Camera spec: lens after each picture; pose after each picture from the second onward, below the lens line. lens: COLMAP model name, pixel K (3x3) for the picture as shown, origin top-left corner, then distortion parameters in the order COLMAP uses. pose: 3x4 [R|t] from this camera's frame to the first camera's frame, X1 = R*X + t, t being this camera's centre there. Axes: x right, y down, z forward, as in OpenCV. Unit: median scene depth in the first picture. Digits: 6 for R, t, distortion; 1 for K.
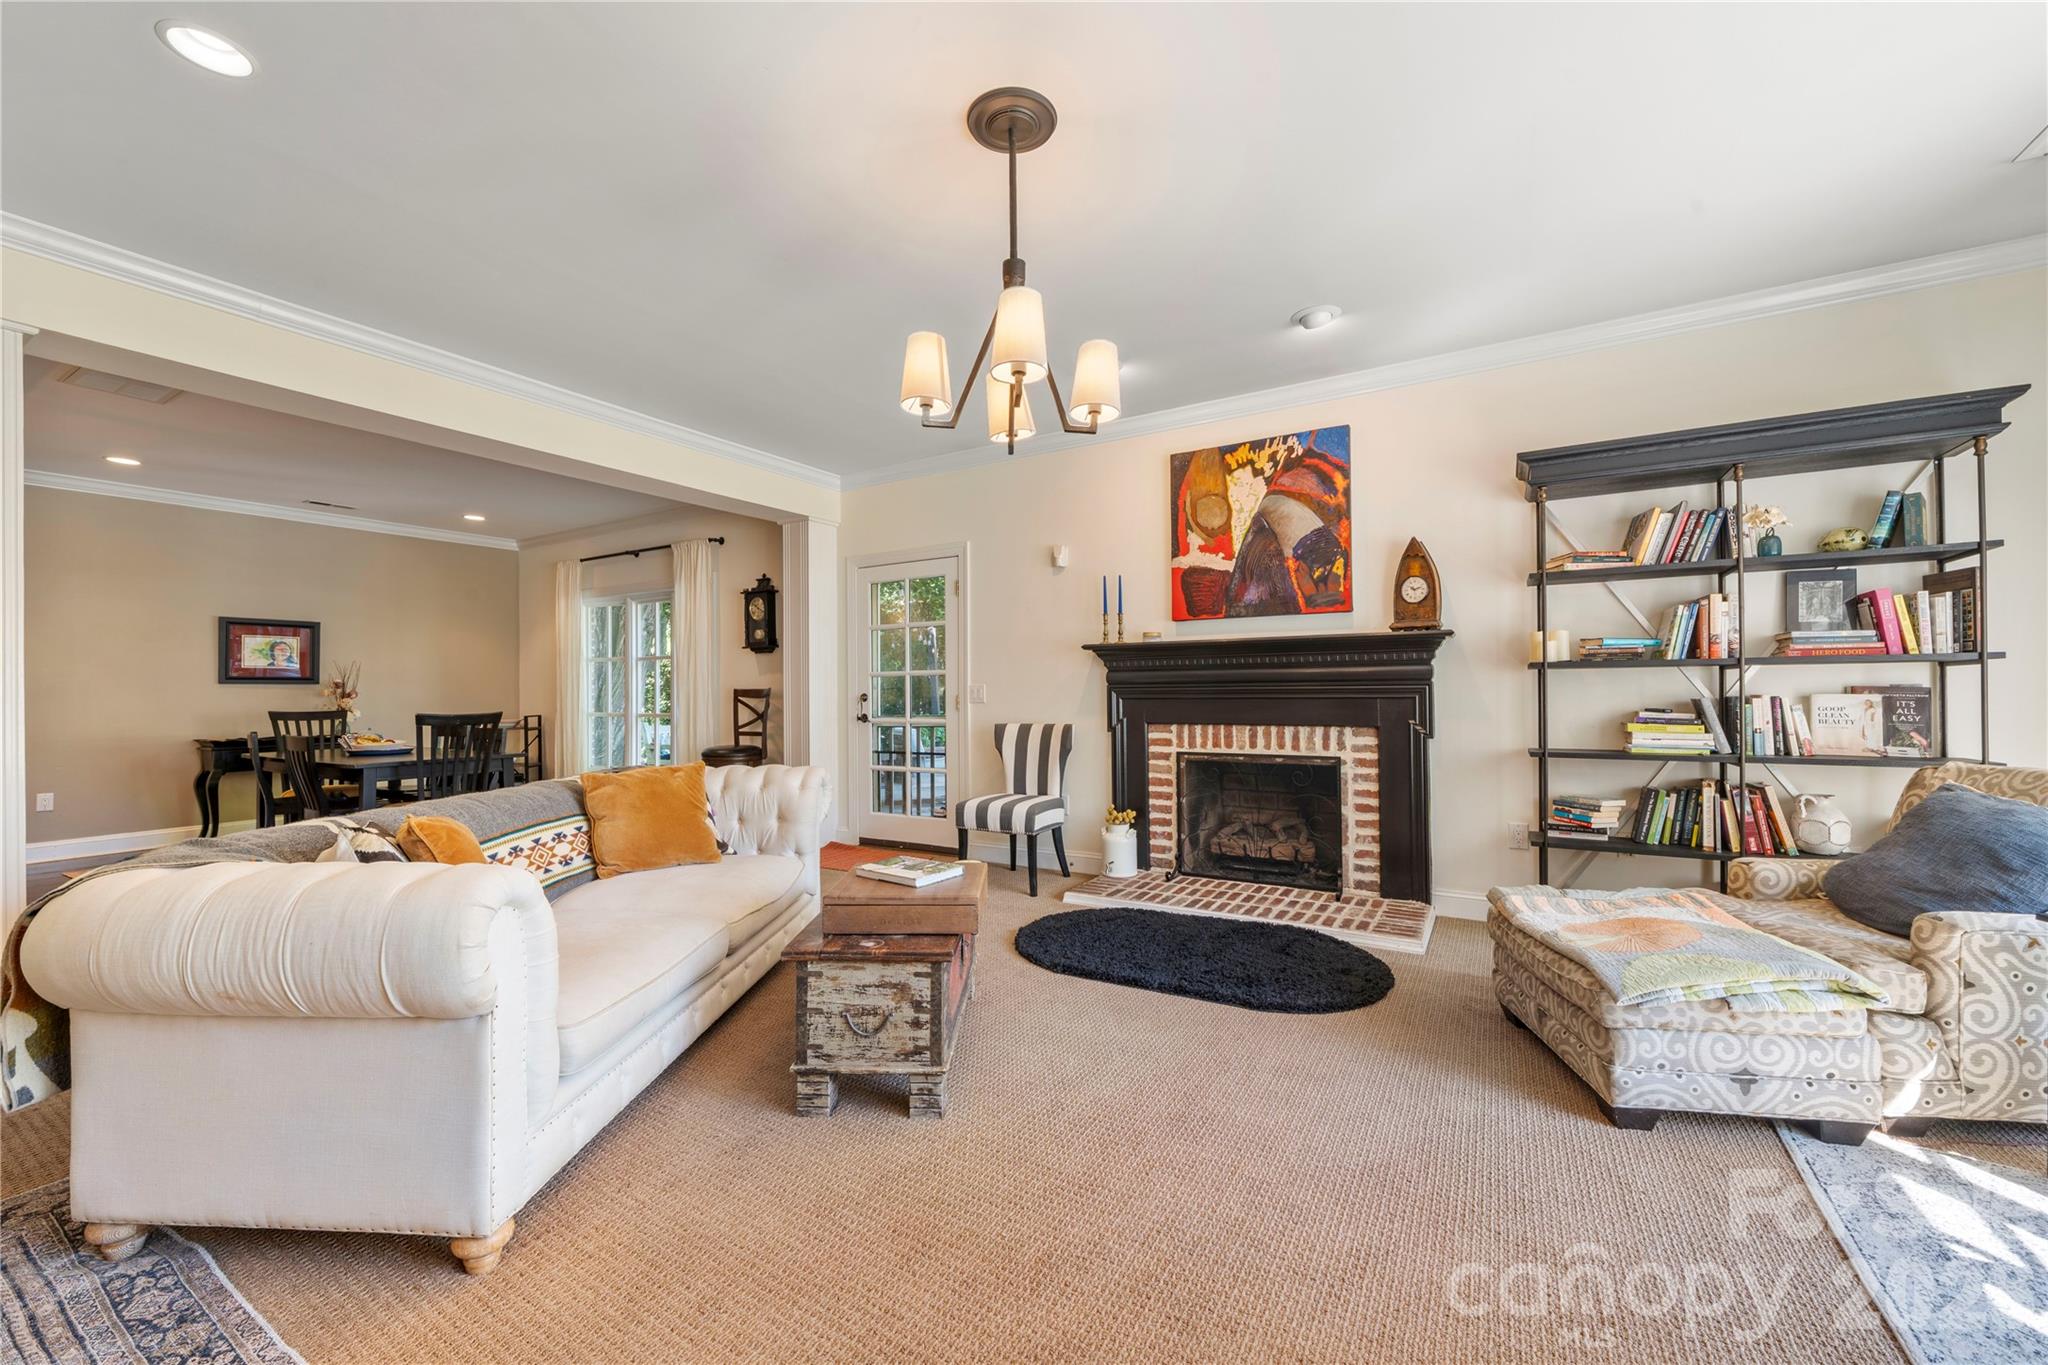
lens RADIAL K [[743.4, 0, 1013.9], [0, 743.4, 683.3], [0, 0, 1]] dist [-0.005858, -0.000111]
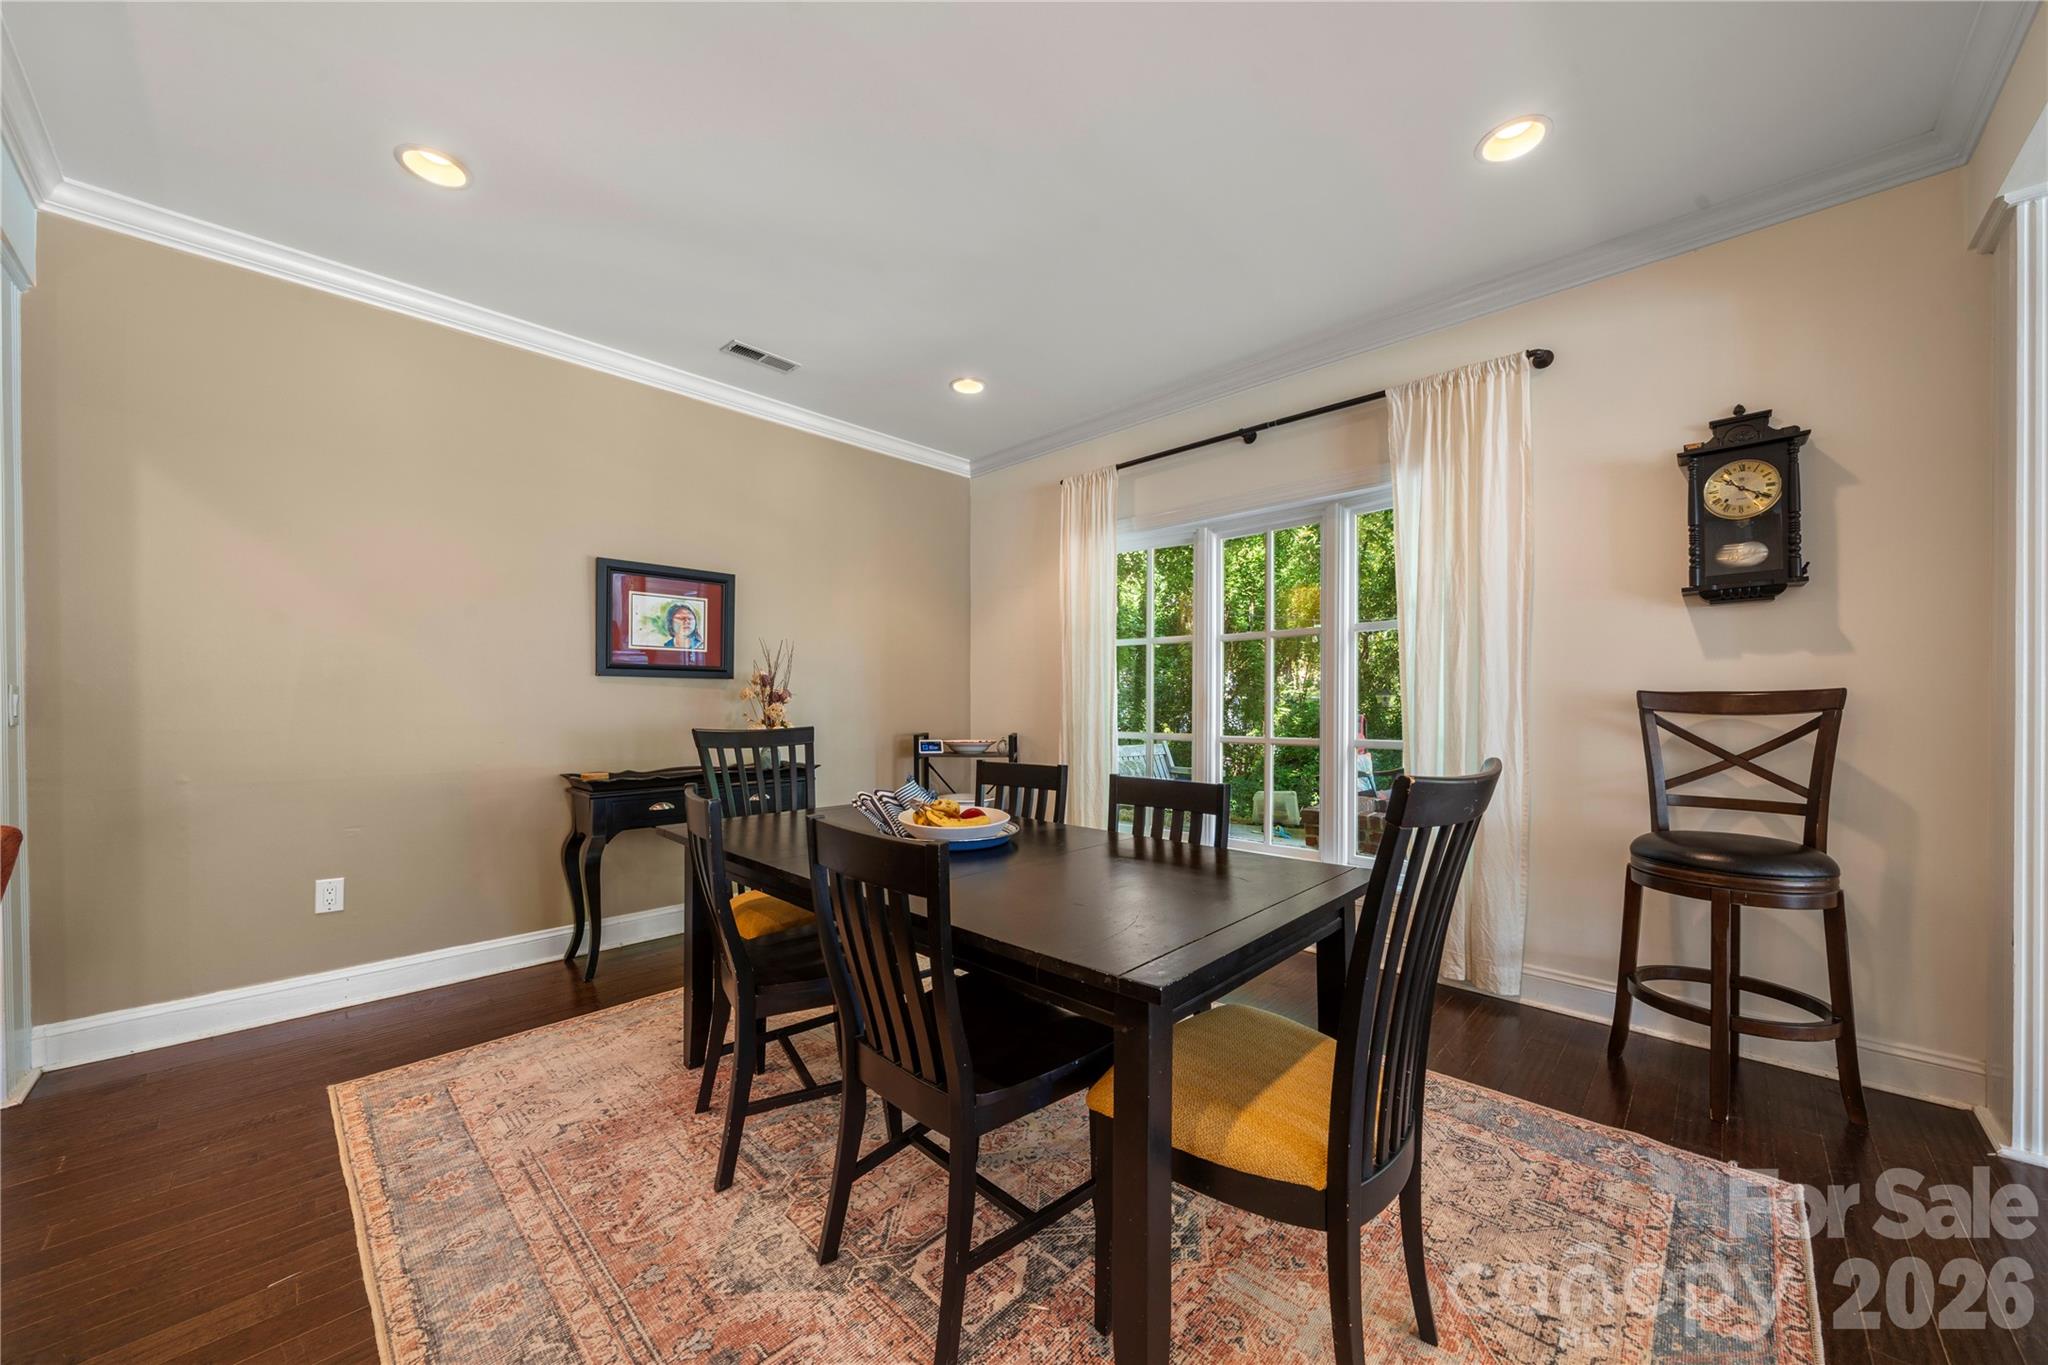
lens RADIAL K [[716.9, 0, 1034.5], [0, 716.9, 712.4], [0, 0, 1]] dist [-0.004139, -0.000361]
pose [[0.974176, 0.014078, -0.225350, -0.606902], [-0.009853, 0.999754, 0.019861, 0.014373], [0.225574, -0.017128, 0.974075, 0.524628]]
